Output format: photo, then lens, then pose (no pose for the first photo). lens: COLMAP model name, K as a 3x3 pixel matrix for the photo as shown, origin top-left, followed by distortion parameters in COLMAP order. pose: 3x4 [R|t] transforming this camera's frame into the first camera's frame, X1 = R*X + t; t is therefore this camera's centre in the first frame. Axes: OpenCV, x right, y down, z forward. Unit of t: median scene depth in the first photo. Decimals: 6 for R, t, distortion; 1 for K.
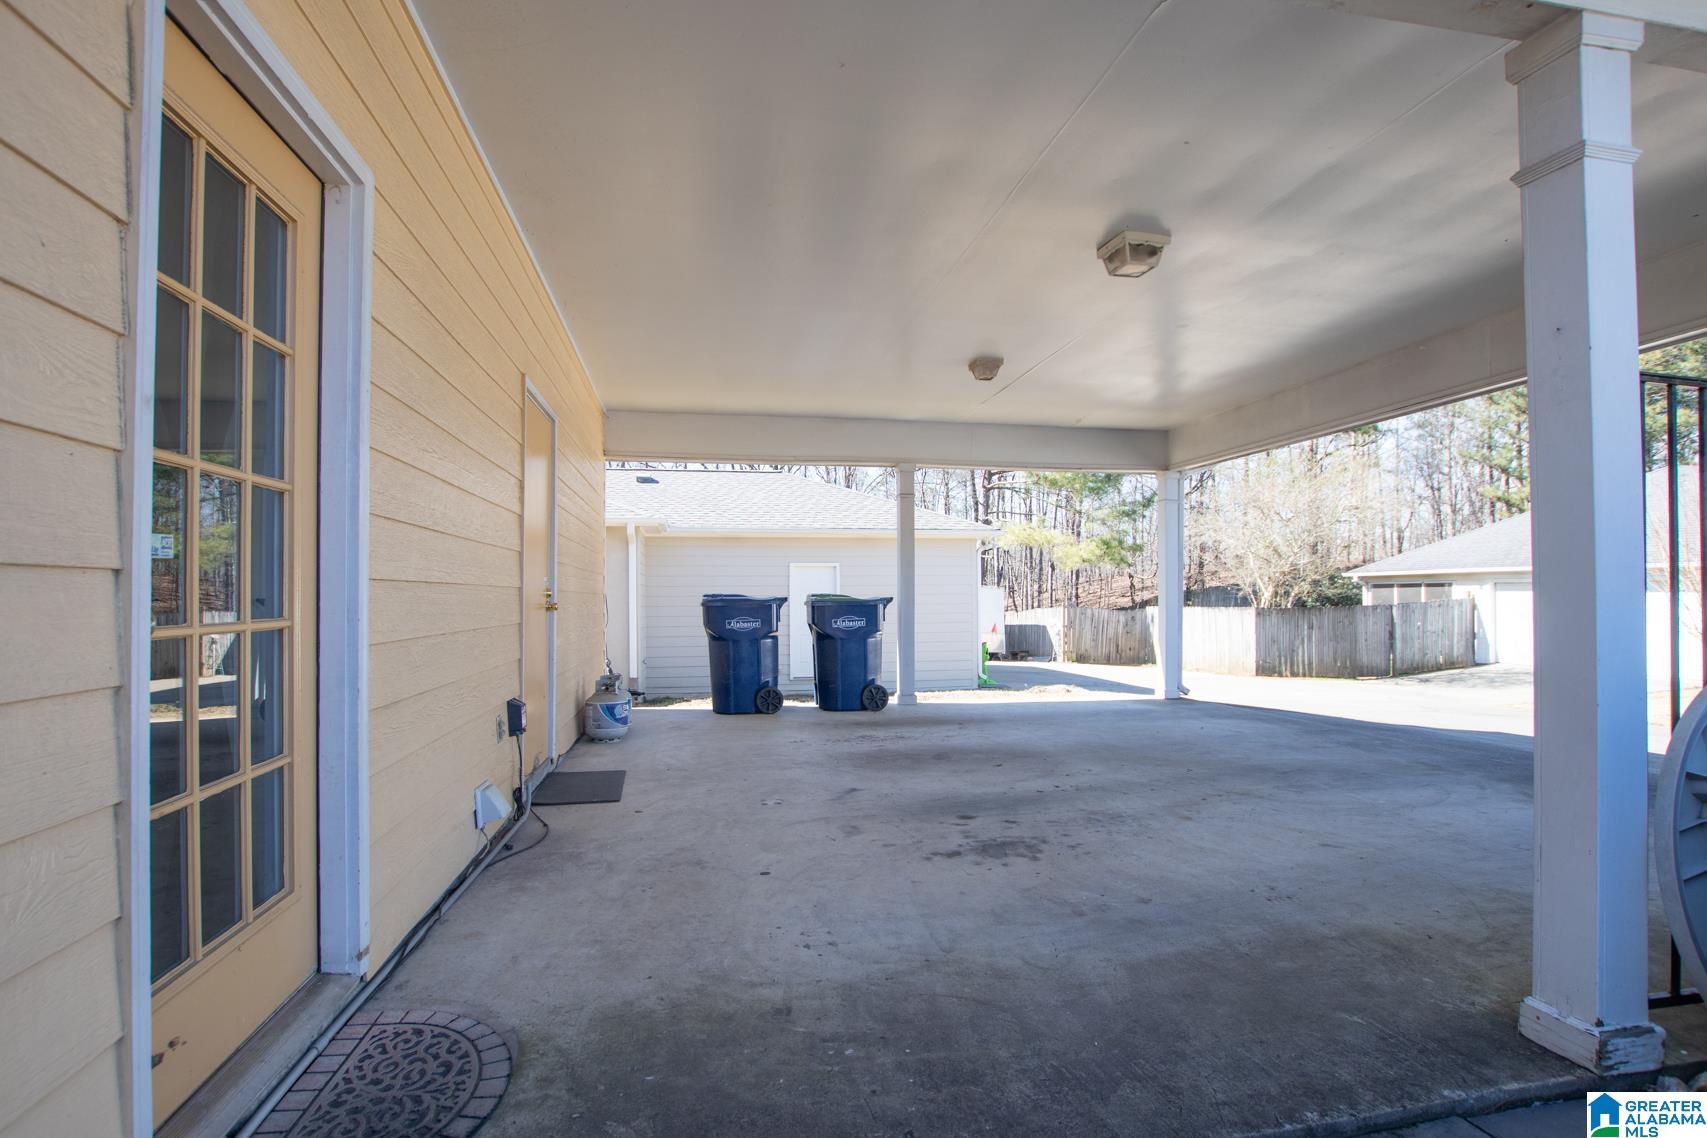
lens RADIAL K [[800.1, 0, 839.7], [0, 800.1, 586.2], [0, 0, 1]] dist [-0.033786, 0.005632]
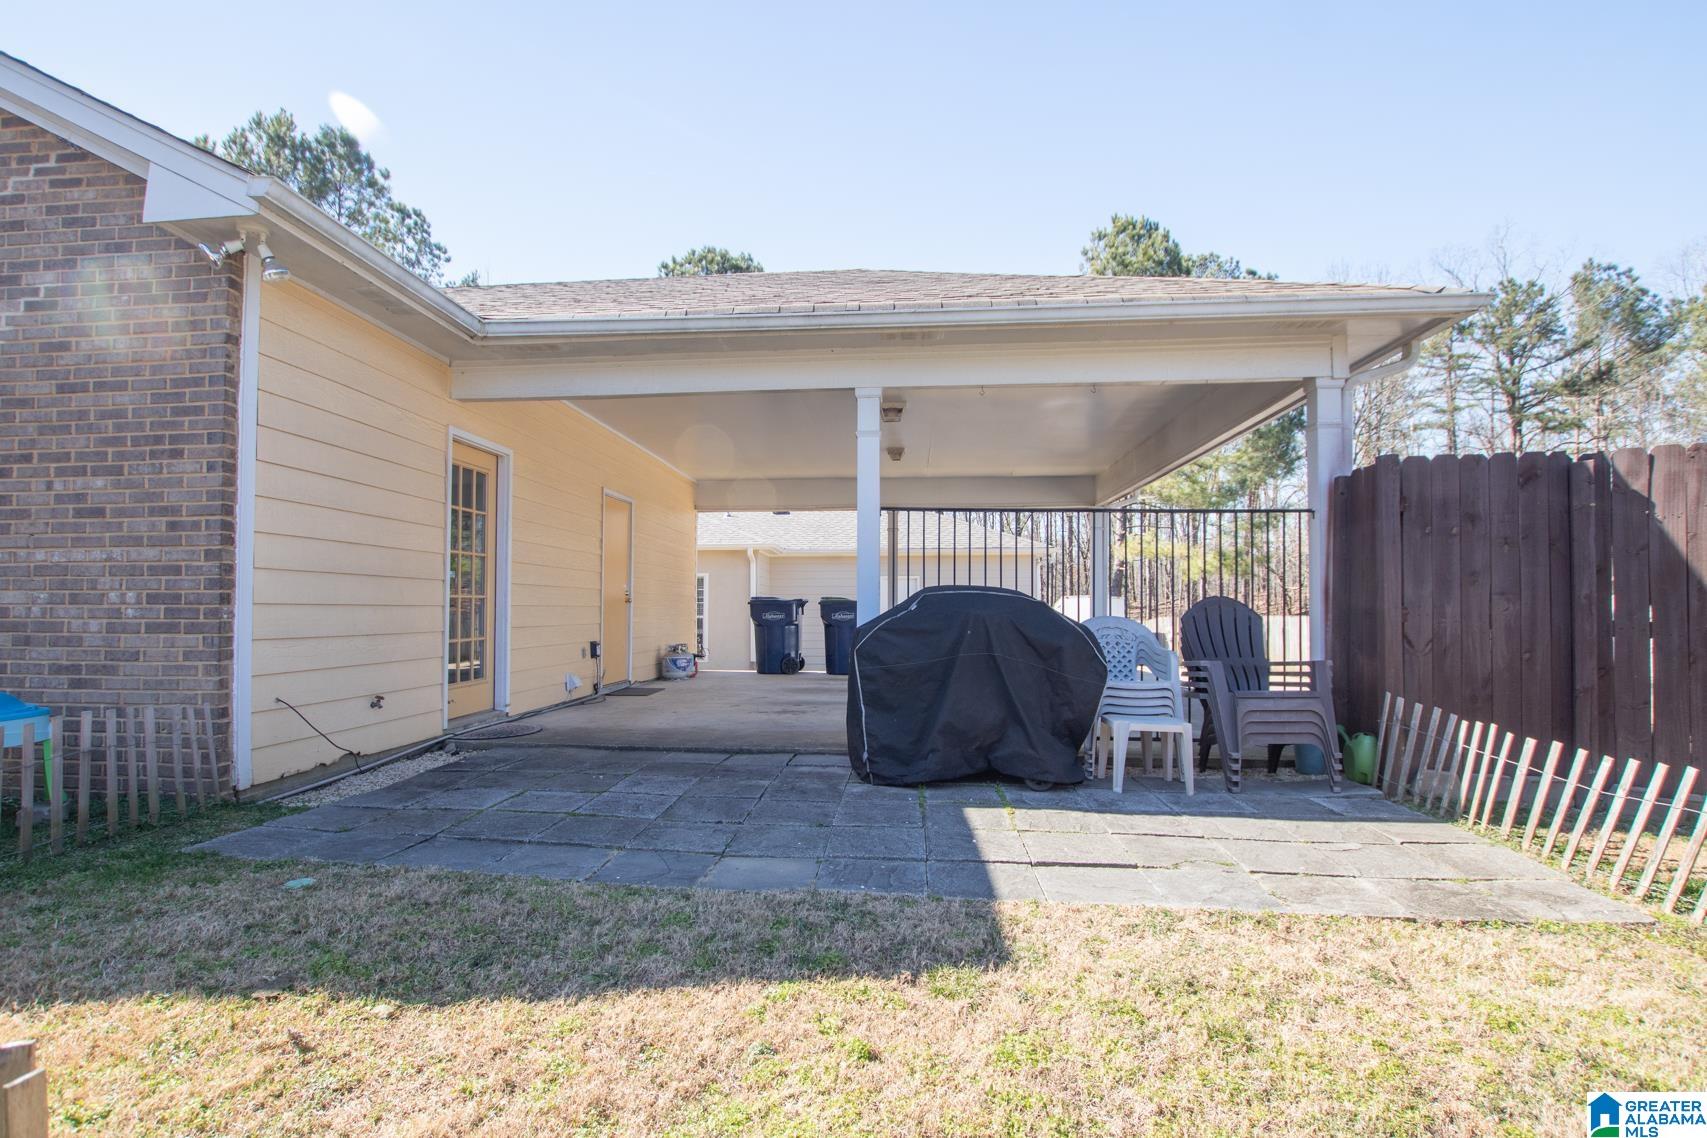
lens RADIAL K [[800.1, 0, 839.7], [0, 800.1, 586.2], [0, 0, 1]] dist [-0.033786, 0.005632]
pose [[0.964040, -0.000434, -0.265757, 0.523849], [-0.003692, 0.999880, -0.015028, 0.015171], [0.265732, 0.015469, 0.963923, -0.588707]]
